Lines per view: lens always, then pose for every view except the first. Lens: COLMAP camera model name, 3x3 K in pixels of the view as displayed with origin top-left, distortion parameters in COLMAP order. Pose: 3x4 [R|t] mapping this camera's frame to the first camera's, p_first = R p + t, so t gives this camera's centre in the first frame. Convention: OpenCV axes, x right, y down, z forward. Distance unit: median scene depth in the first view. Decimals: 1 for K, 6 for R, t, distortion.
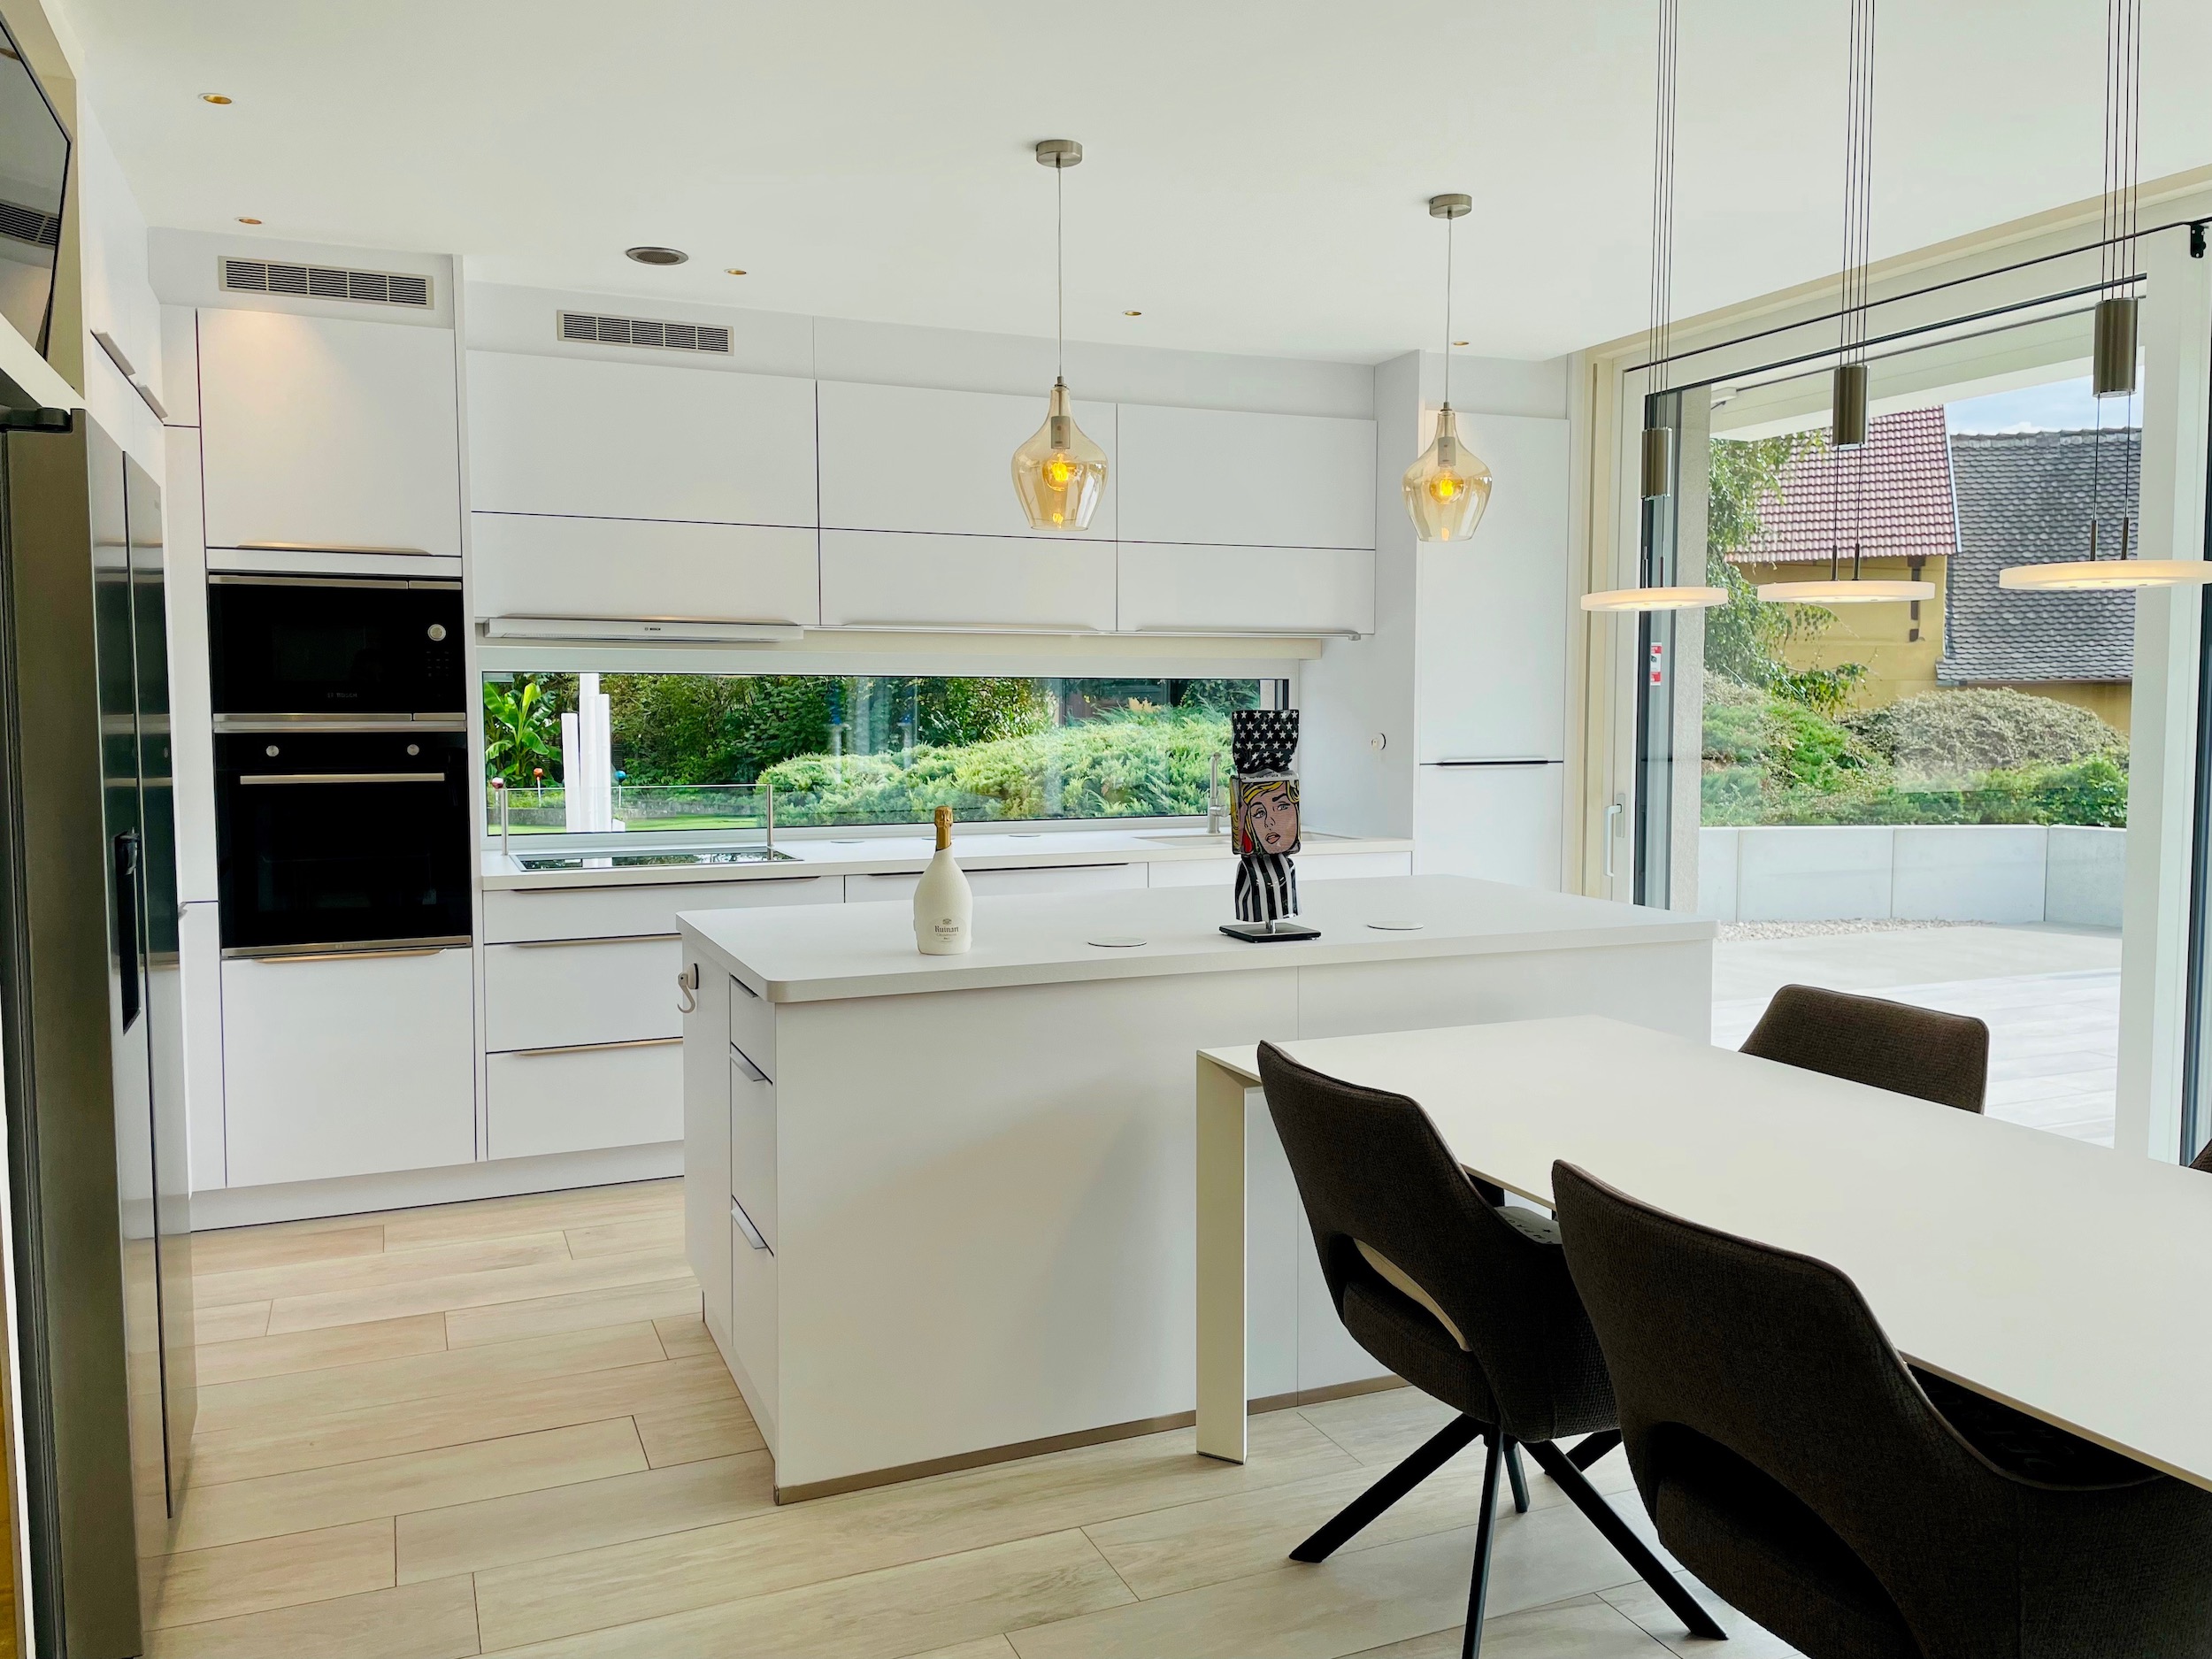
lens RADIAL K [[1658.3, 0, 1105.5], [0, 1658.3, 819.6], [0, 0, 1]] dist [0.071133, -0.078447]
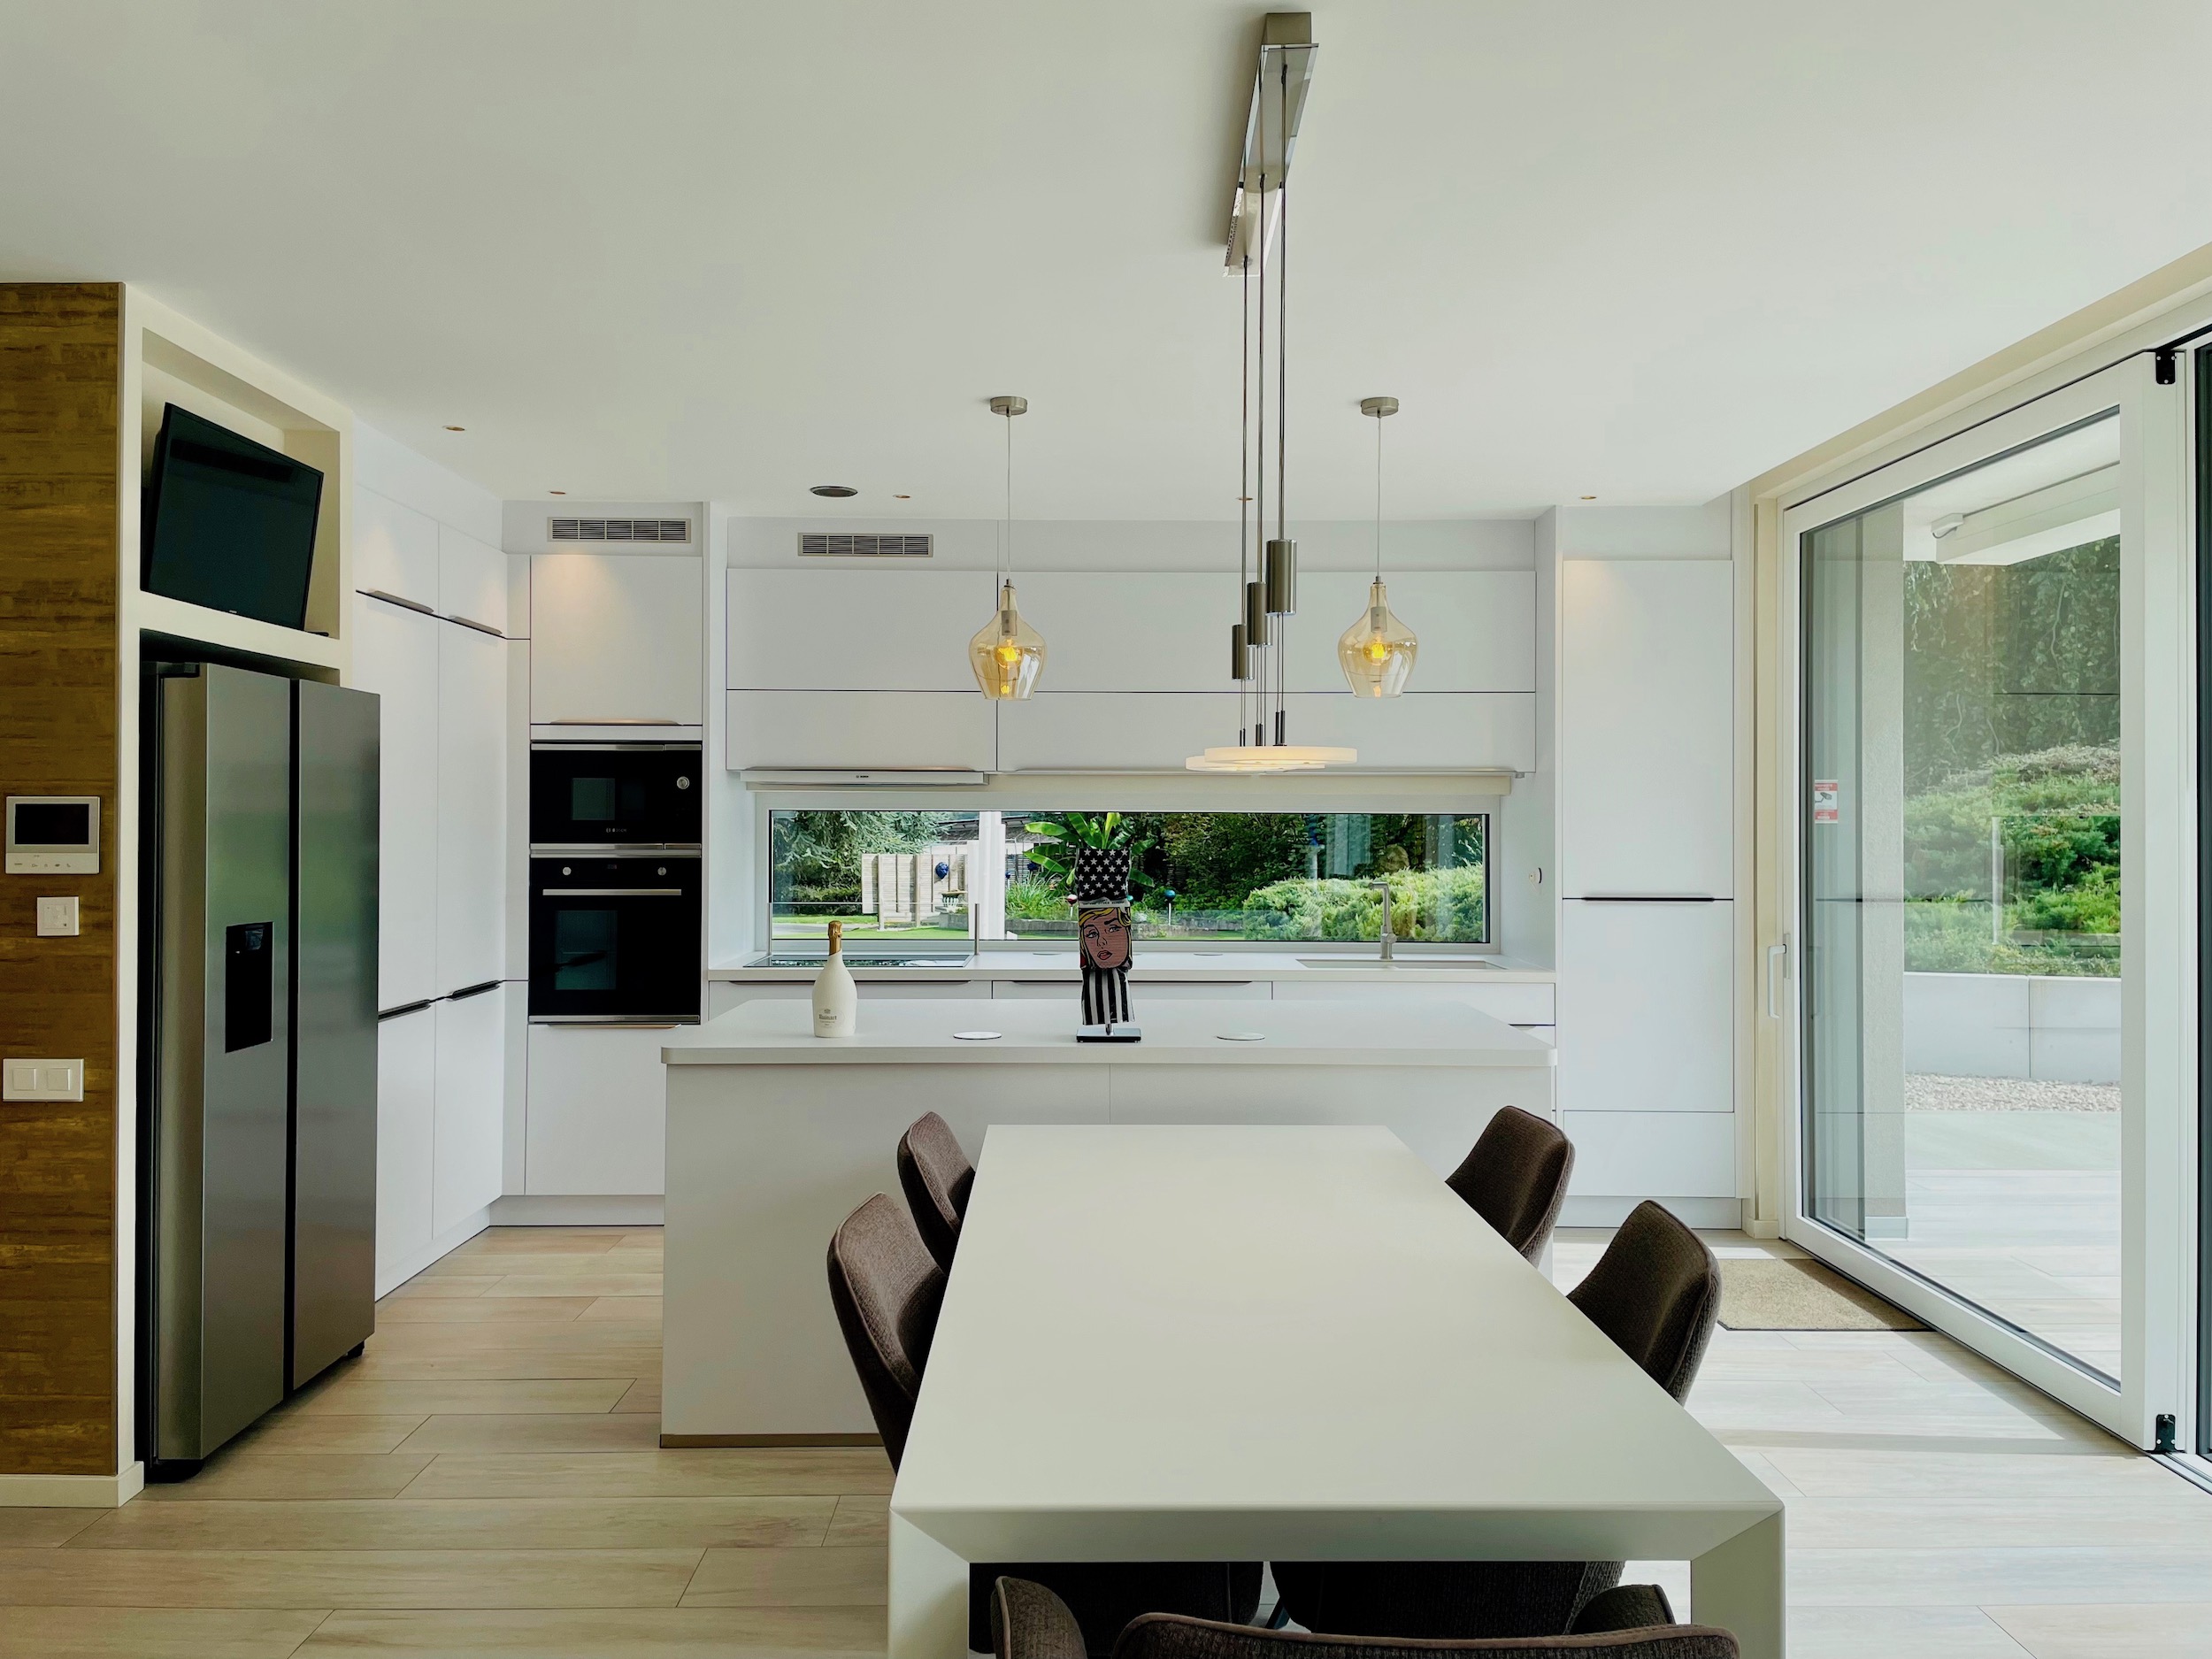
lens RADIAL K [[1658.3, 0, 1108.6], [0, 1658.3, 812.8], [0, 0, 1]] dist [0.071133, -0.078447]
pose [[0.924531, 0.000765, -0.381106, 0.401034], [-0.030400, 0.996960, -0.071745, -0.003978], [0.379893, 0.077916, 0.921743, -0.078696]]
